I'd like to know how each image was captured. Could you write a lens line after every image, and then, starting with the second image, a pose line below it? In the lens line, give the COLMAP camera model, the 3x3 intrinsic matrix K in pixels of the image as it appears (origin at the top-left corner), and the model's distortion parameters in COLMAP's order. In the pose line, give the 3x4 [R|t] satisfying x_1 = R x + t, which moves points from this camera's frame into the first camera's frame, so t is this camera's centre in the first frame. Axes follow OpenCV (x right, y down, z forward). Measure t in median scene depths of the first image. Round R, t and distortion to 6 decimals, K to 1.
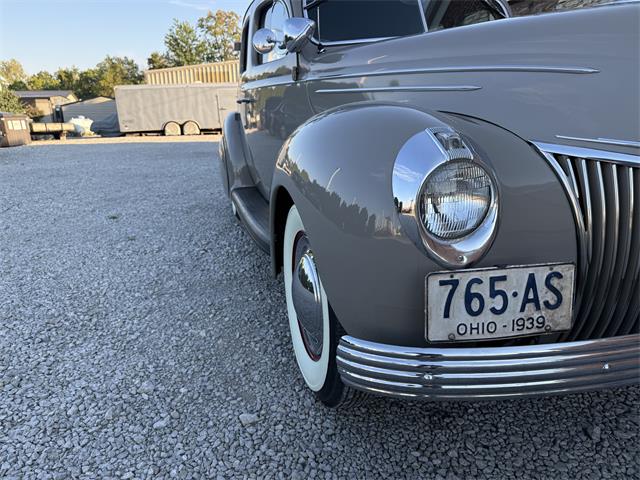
lens RADIAL K [[459.7, 0, 322.5], [0, 459.7, 244.3], [0, 0, 1]] dist [0.024257, -0.035526]
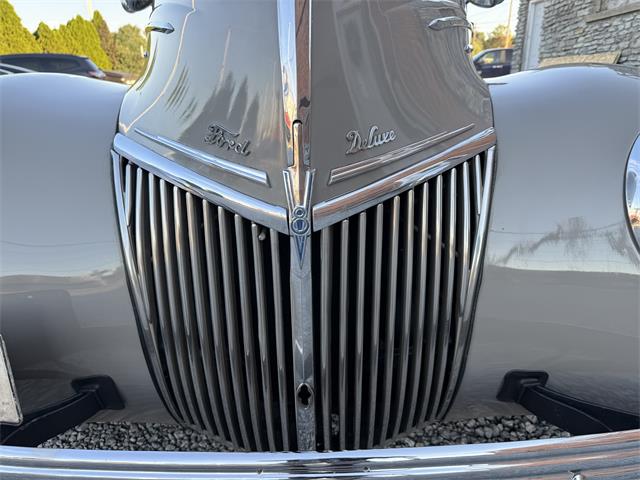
lens RADIAL K [[459.7, 0, 317.9], [0, 459.7, 244.2], [0, 0, 1]] dist [0.024257, -0.035526]
pose [[0.964345, 0.086830, -0.250000, 1.085361], [-0.066541, 0.993850, 0.088512, -0.165507], [0.256148, -0.068721, 0.964192, 0.459689]]
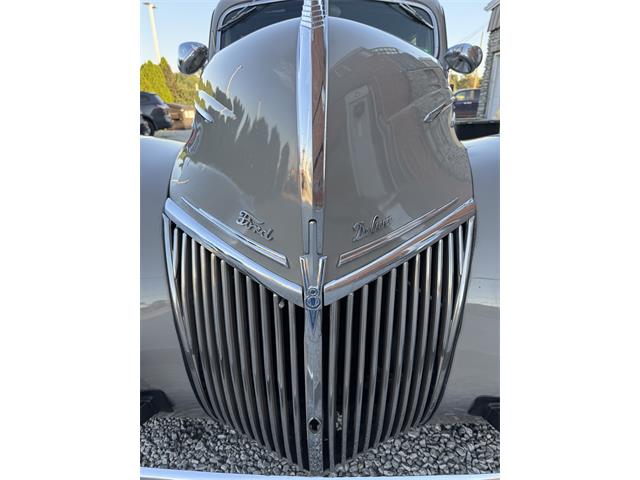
lens RADIAL K [[349.8, 0, 317.5], [0, 349.8, 242.8], [0, 0, 1]] dist [-0.017723, 0.002928]
pose [[0.955767, 0.111593, -0.272133, 1.057467], [-0.083169, 0.990008, 0.113872, -0.281389], [0.282121, -0.086202, 0.955498, 0.517902]]
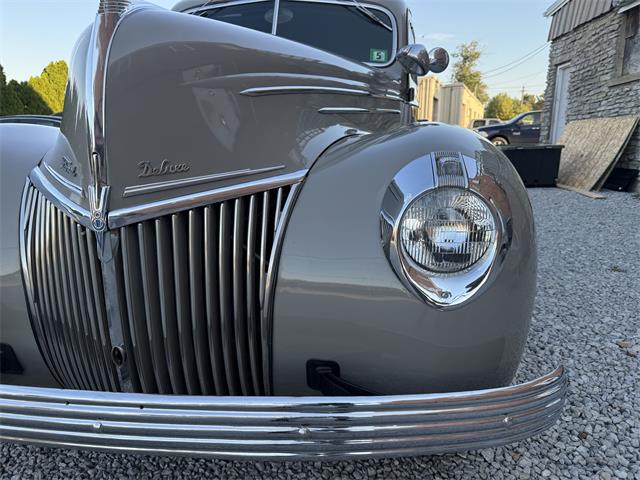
lens RADIAL K [[459.7, 0, 317.9], [0, 459.7, 240.8], [0, 0, 1]] dist [0.024257, -0.035526]
pose [[0.930155, 0.095614, -0.354500, 1.574806], [-0.110796, 0.993583, -0.022728, -0.132296], [0.350052, 0.060418, 0.934780, 0.366351]]
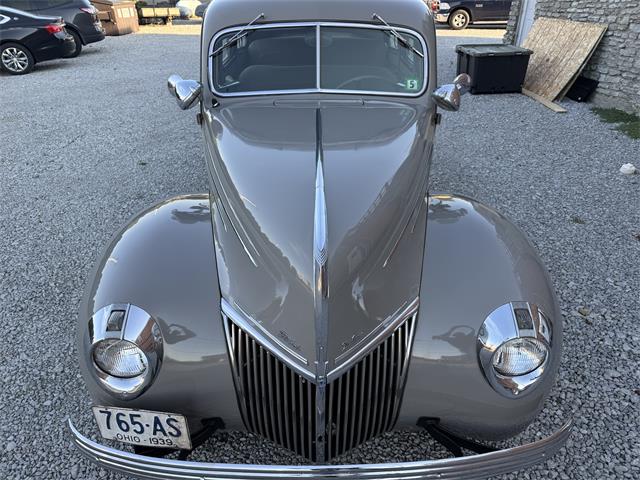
lens RADIAL K [[459.7, 0, 315.4], [0, 459.7, 244.7], [0, 0, 1]] dist [0.024257, -0.035526]
pose [[0.965229, 0.137599, -0.222262, 1.145841], [-0.078917, 0.963964, 0.254059, -0.856001], [0.249211, -0.227685, 0.941304, -0.165362]]
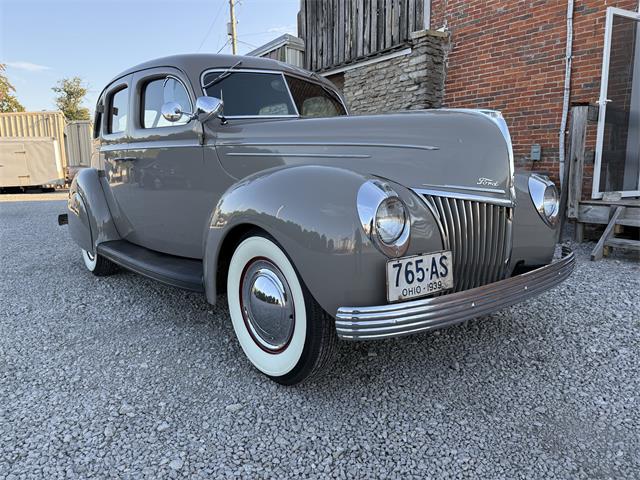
lens RADIAL K [[459.7, 0, 331.2], [0, 459.7, 238.9], [0, 0, 1]] dist [0.024257, -0.035526]
pose [[0.903415, -0.059377, 0.424636, -0.634538], [0.113788, 0.988055, -0.103923, 0.125904], [-0.413393, 0.142204, 0.899380, -0.446191]]
